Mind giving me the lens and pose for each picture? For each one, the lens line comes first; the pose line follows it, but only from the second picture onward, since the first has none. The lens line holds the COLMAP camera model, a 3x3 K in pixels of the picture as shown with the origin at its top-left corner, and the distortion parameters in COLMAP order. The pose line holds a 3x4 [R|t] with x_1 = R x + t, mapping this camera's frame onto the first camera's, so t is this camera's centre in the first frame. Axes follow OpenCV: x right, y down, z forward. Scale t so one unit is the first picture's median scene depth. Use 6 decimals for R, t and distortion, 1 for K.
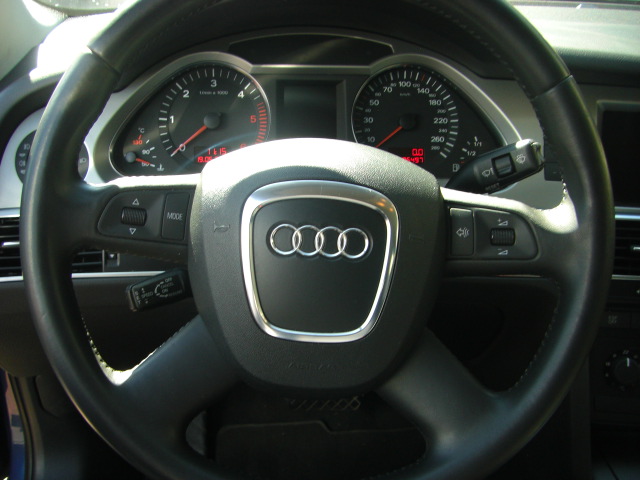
lens RADIAL K [[761.1, 0, 318.7], [0, 761.1, 240.1], [0, 0, 1]] dist [-0.177911, 0.000000]
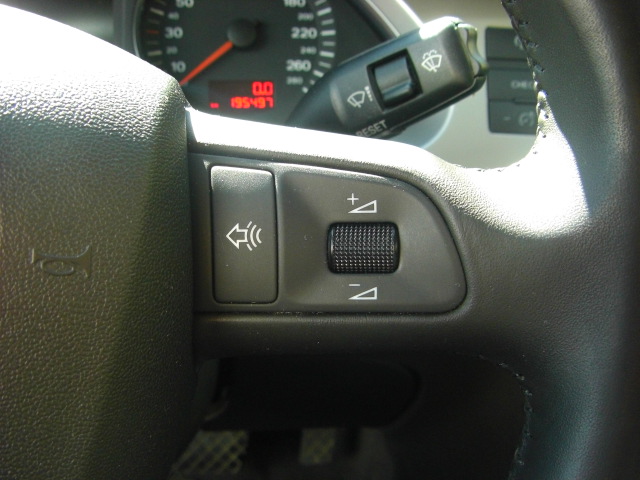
lens RADIAL K [[761.1, 0, 313.3], [0, 761.1, 244.1], [0, 0, 1]] dist [-0.177911, 0.000000]
pose [[0.998250, -0.010522, 0.058187, 0.174277], [0.009911, 0.999893, 0.010774, -0.008492], [-0.058294, -0.010179, 0.998248, 0.568473]]
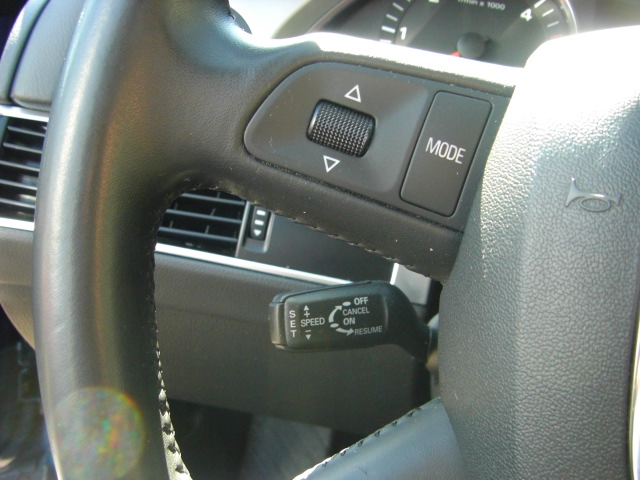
lens RADIAL K [[761.1, 0, 319.8], [0, 761.1, 244.3], [0, 0, 1]] dist [-0.177911, 0.000000]
pose [[0.960219, 0.212615, -0.181035, -0.147071], [-0.217201, 0.976110, -0.005660, 0.026391], [0.175507, 0.044755, 0.983460, 0.525792]]
